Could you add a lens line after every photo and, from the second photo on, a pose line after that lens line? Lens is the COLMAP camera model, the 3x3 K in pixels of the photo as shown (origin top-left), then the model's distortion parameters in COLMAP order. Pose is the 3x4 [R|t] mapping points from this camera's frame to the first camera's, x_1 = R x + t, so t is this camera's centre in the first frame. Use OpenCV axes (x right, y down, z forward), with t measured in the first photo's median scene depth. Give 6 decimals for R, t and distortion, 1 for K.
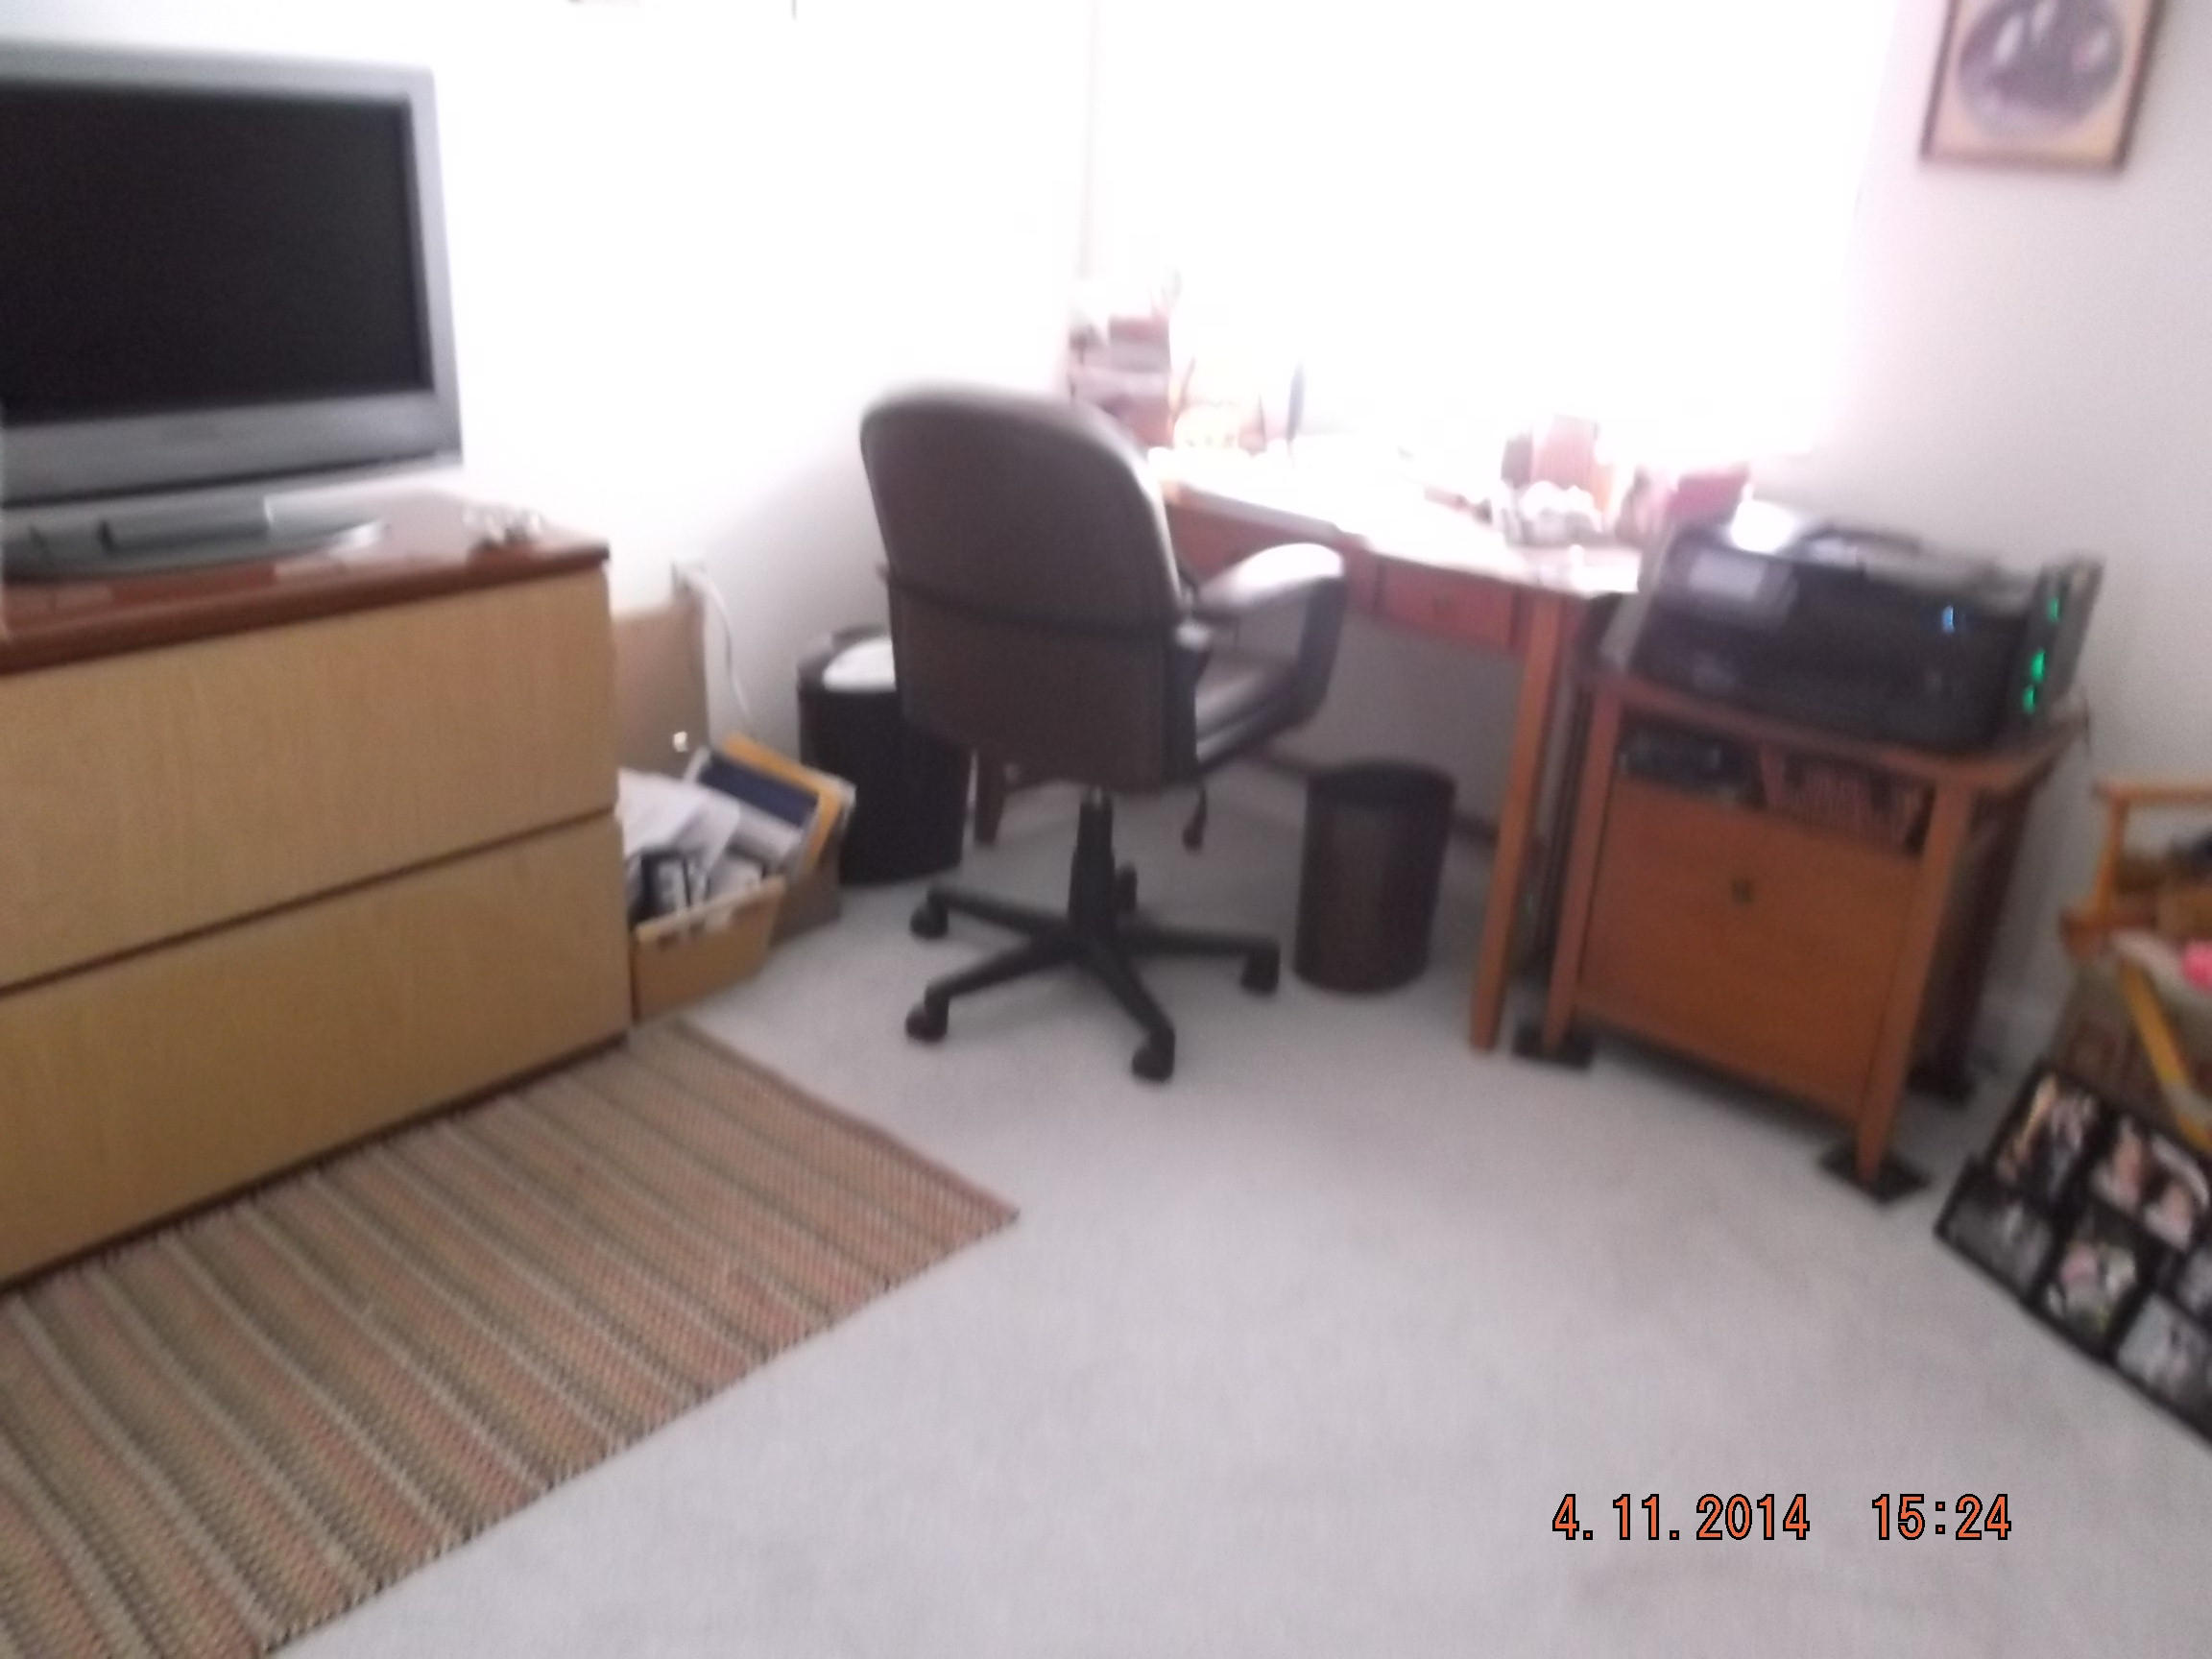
lens RADIAL K [[1734.9, 0, 1113.0], [0, 1734.9, 828.8], [0, 0, 1]] dist [-0.031531, 0.007887]
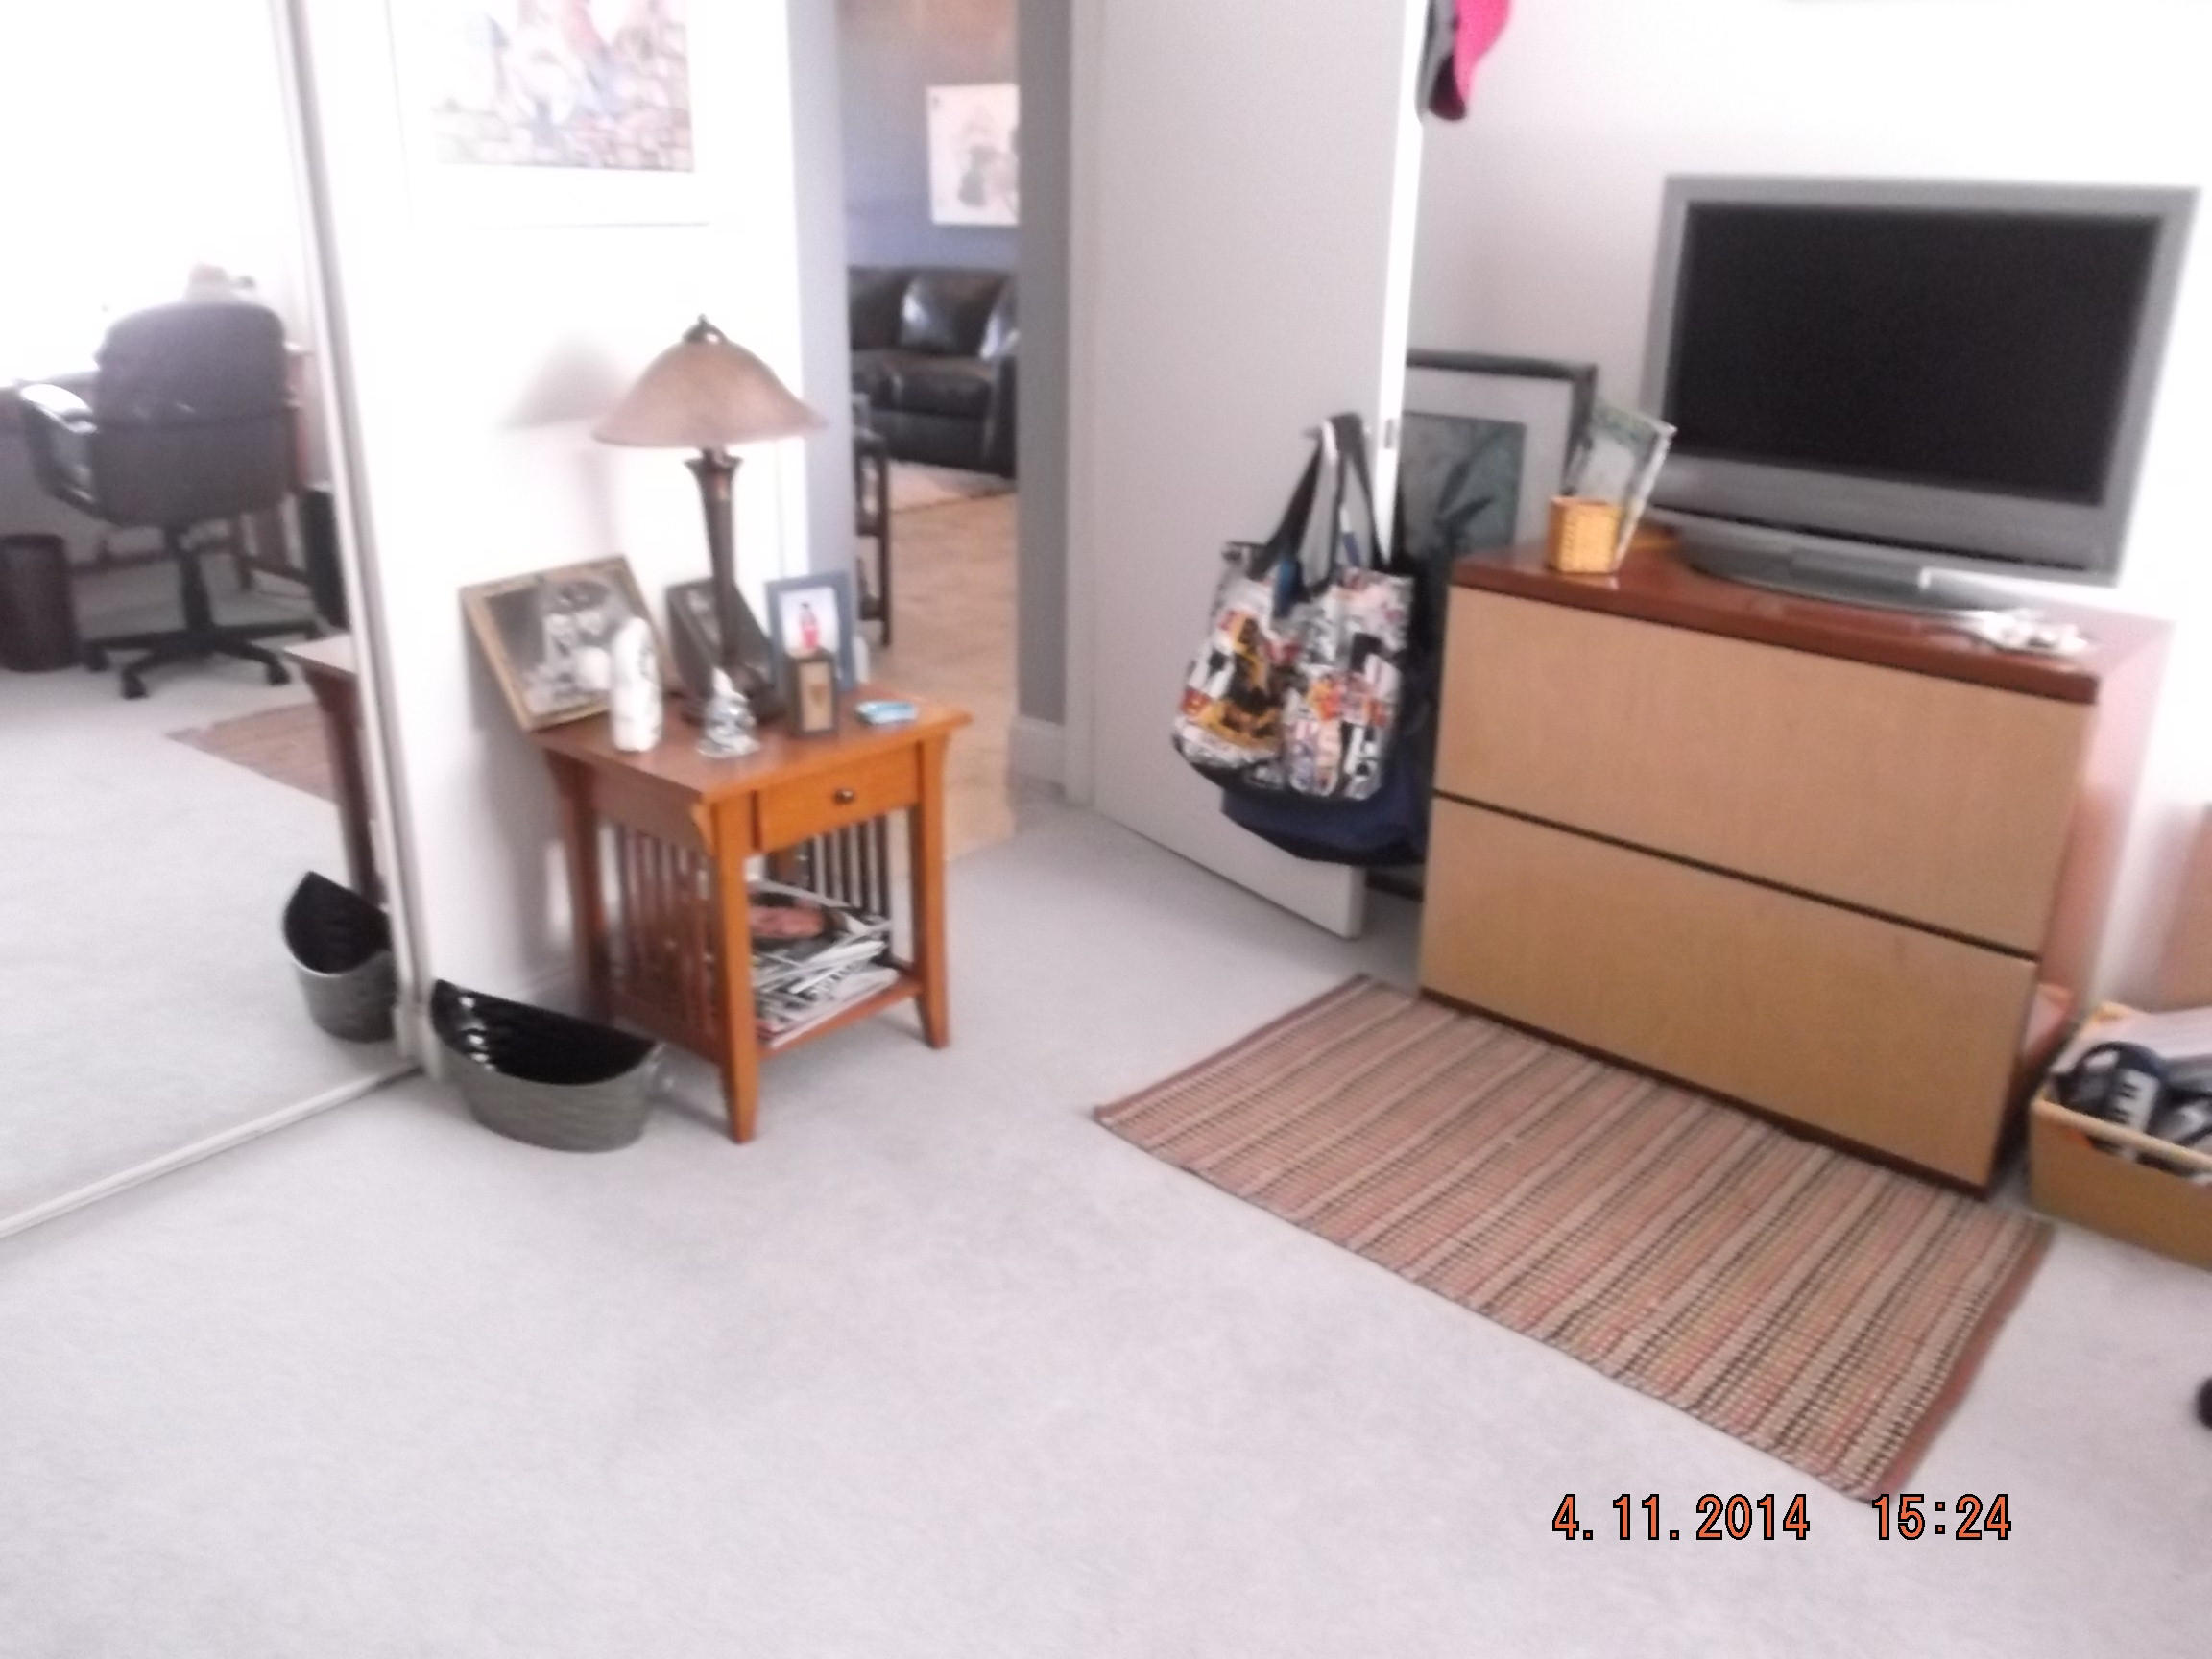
lens RADIAL K [[1734.9, 0, 1111.5], [0, 1734.9, 831.5], [0, 0, 1]] dist [-0.031531, 0.007887]
pose [[-0.029998, 0.301424, -0.953018, 0.653420], [-0.386015, 0.875985, 0.289211, -0.159091], [0.922004, 0.376555, 0.090076, 0.468268]]
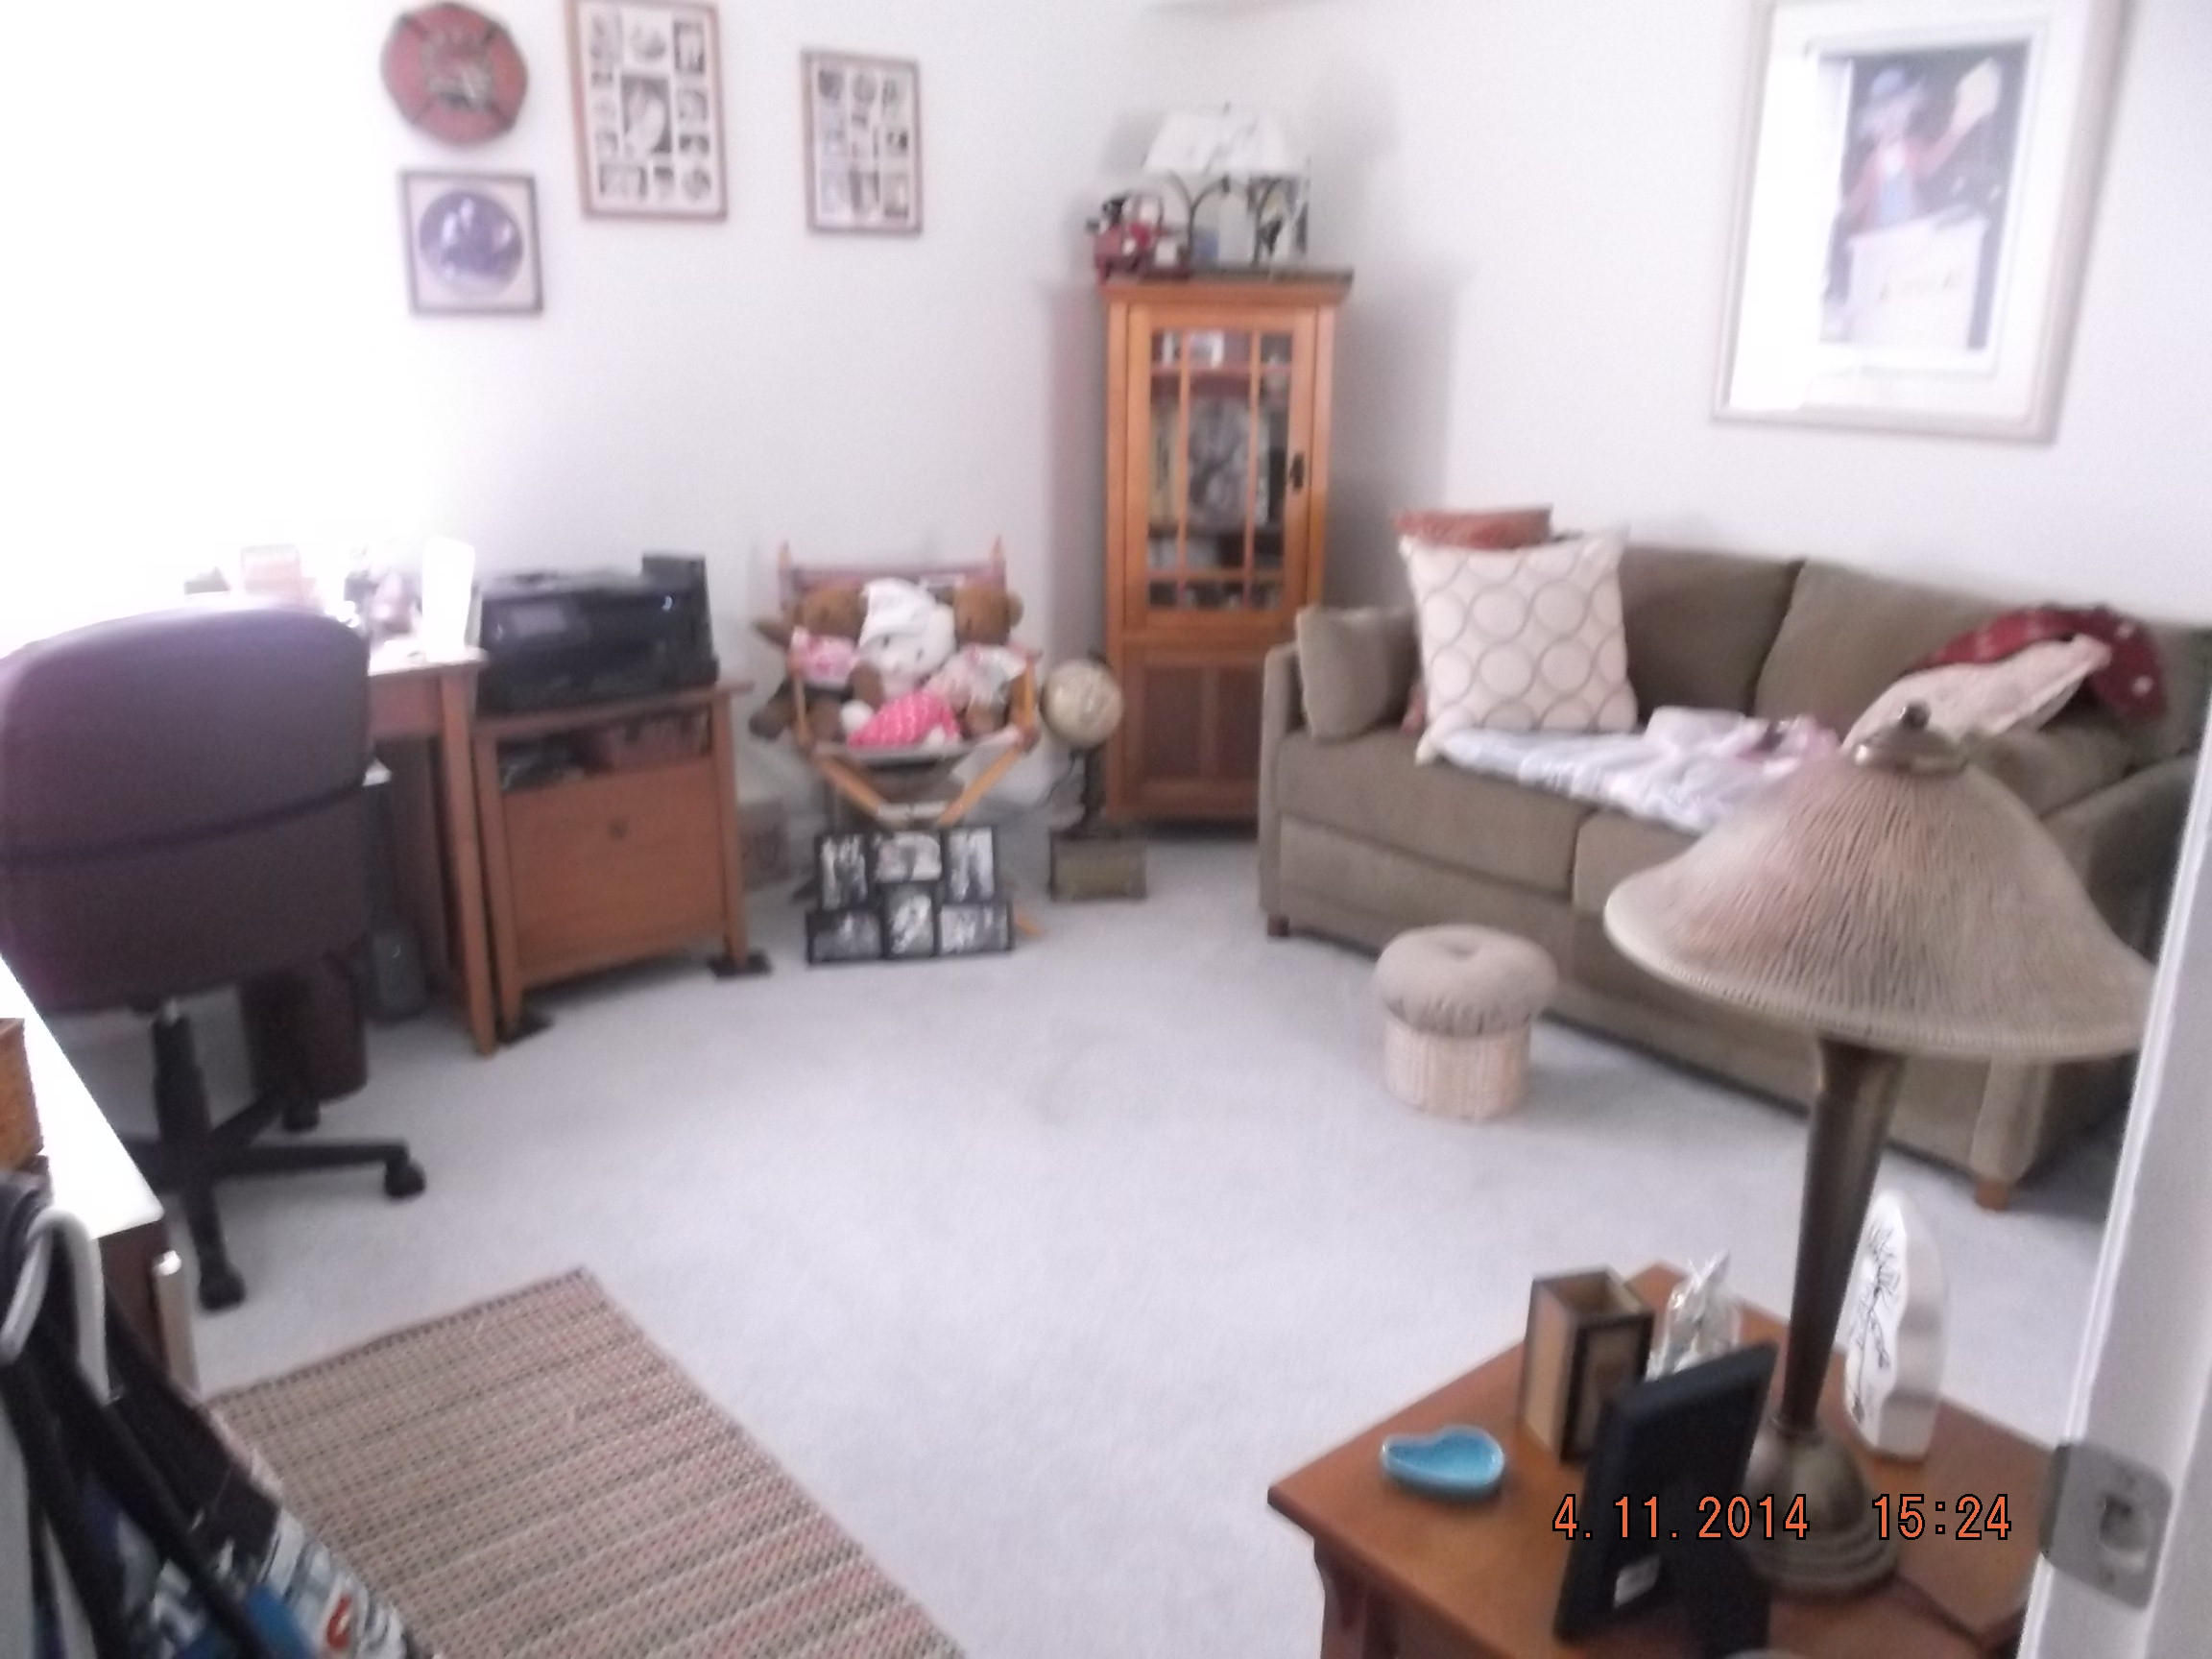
lens RADIAL K [[1734.9, 0, 1105.4], [0, 1734.9, 821.3], [0, 0, 1]] dist [-0.031531, 0.007887]
pose [[0.168077, -0.344800, 0.923506, -0.965002], [0.372747, 0.889507, 0.264266, -0.216746], [-0.912584, 0.299817, 0.278029, 0.275543]]
